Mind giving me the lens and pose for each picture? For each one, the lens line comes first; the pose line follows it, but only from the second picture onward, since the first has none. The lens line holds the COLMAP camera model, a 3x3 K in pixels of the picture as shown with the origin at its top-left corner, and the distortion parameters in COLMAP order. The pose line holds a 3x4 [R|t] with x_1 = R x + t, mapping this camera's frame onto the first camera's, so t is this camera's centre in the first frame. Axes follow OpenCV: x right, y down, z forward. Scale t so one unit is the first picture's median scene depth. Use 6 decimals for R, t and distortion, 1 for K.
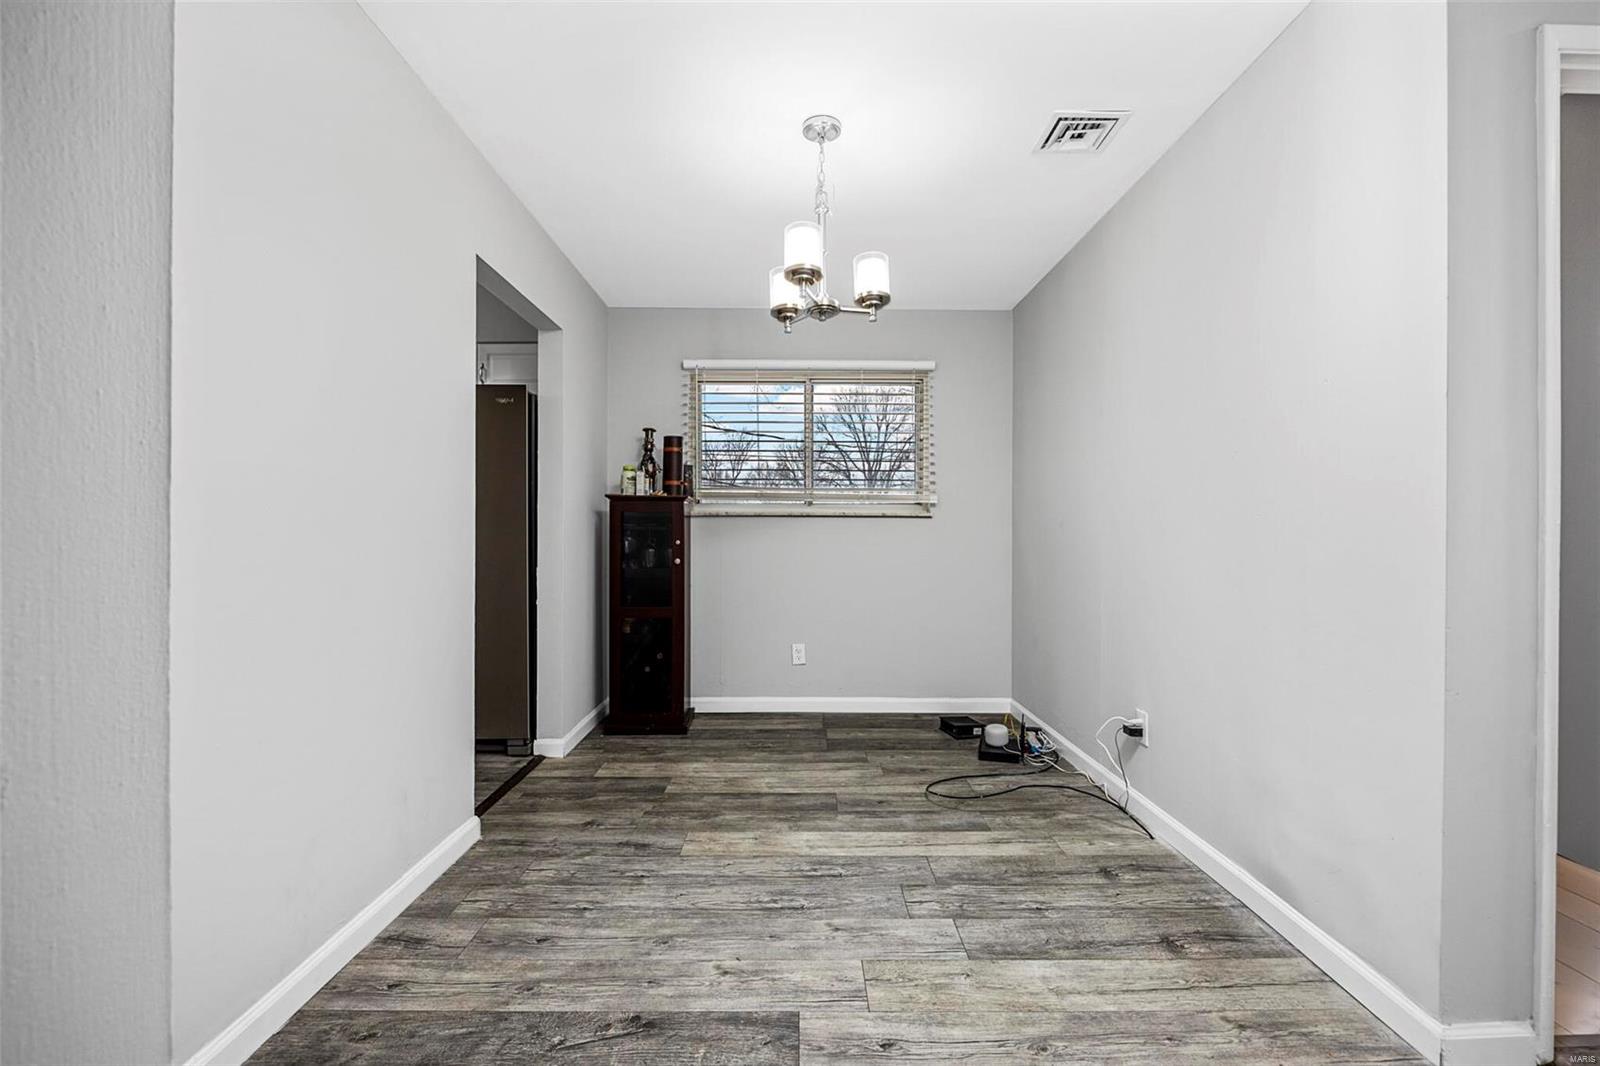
lens RADIAL K [[709.7, 0, 800.1], [0, 709.7, 529.8], [0, 0, 1]] dist [0.002494, 0.000054]
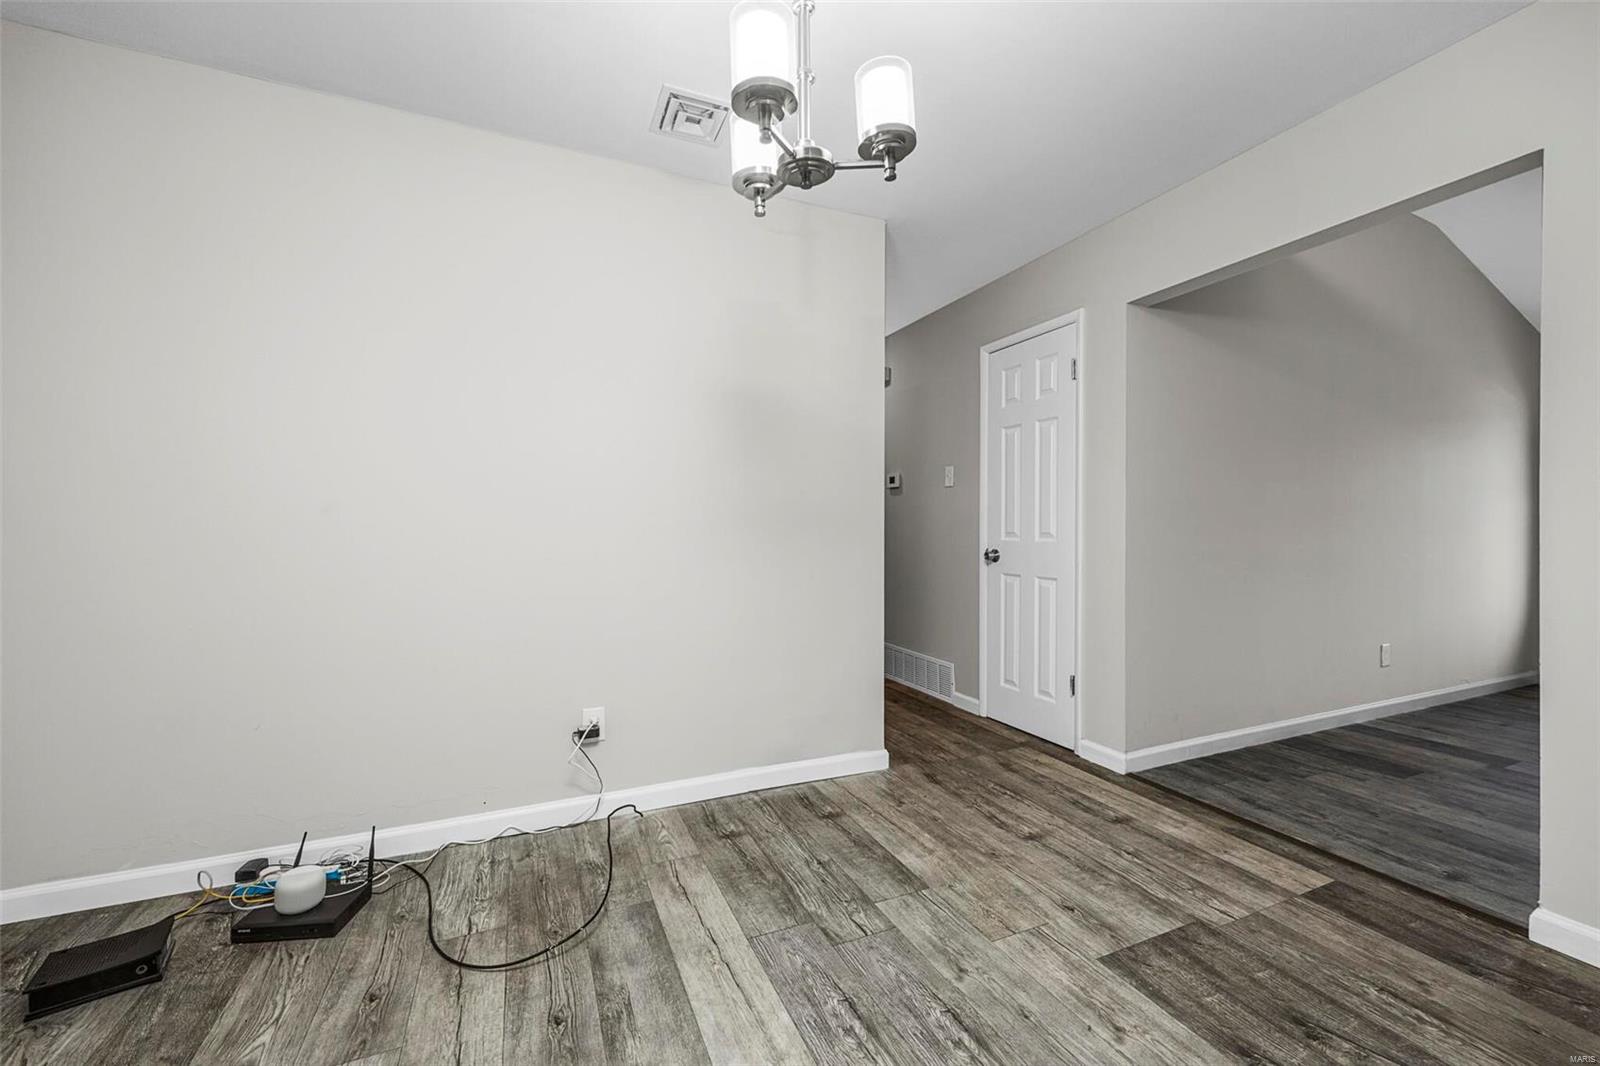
lens RADIAL K [[633.1, 0, 796.2], [0, 633.1, 536.9], [0, 0, 1]] dist [-0.001007, 0.000188]
pose [[-0.401673, -0.010614, 0.915722, -0.549819], [-0.008441, 0.999933, 0.007887, 0.009569], [-0.915744, -0.004561, -0.401736, 1.411171]]
